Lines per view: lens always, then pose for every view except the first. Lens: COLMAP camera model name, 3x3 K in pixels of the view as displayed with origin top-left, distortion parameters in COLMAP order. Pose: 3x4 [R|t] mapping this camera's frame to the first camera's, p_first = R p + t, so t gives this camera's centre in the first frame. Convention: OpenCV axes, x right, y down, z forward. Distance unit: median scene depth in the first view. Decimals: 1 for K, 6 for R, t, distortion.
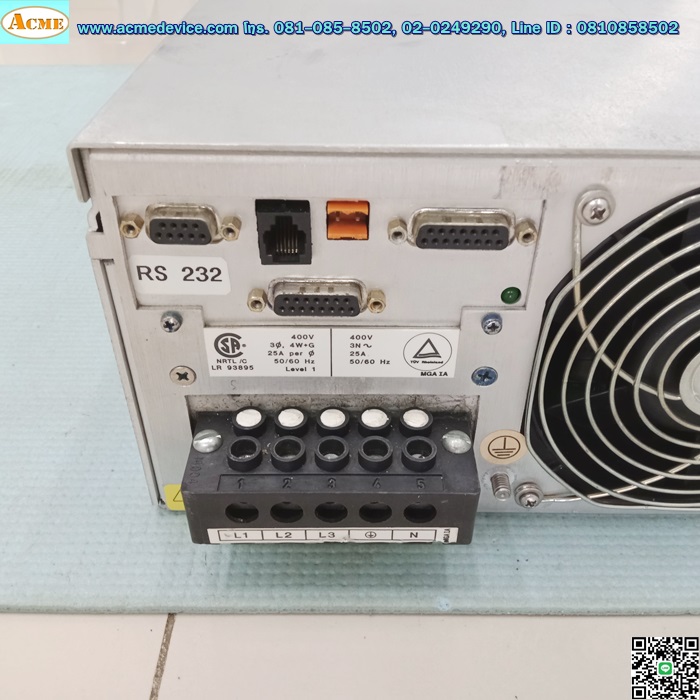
lens RADIAL K [[685.6, 0, 348.1], [0, 685.6, 349.7], [0, 0, 1]] dist [0.057991, 0.000000]
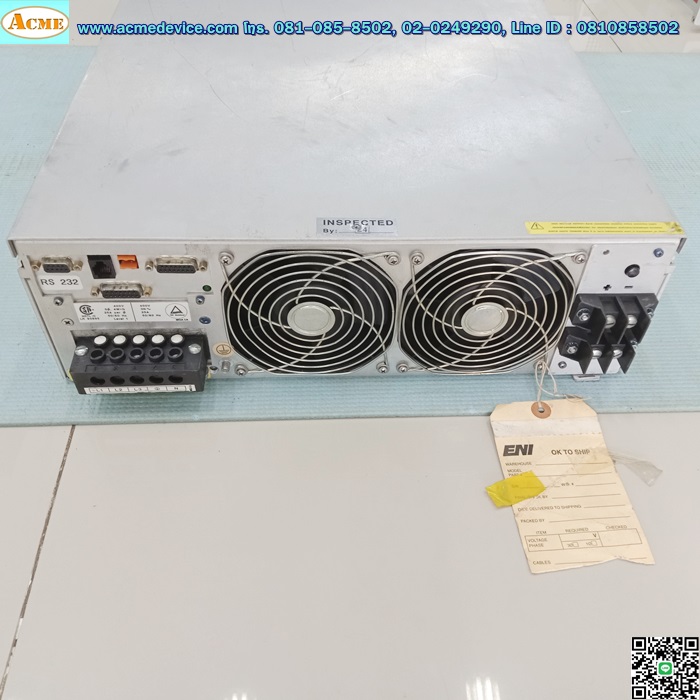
lens RADIAL K [[685.6, 0, 351.7], [0, 685.6, 348.1], [0, 0, 1]] dist [0.057991, 0.000000]
pose [[0.998230, -0.019892, 0.056054, 0.563344], [0.009808, 0.984567, 0.174735, -0.268008], [-0.058665, -0.173876, 0.983019, -1.307617]]
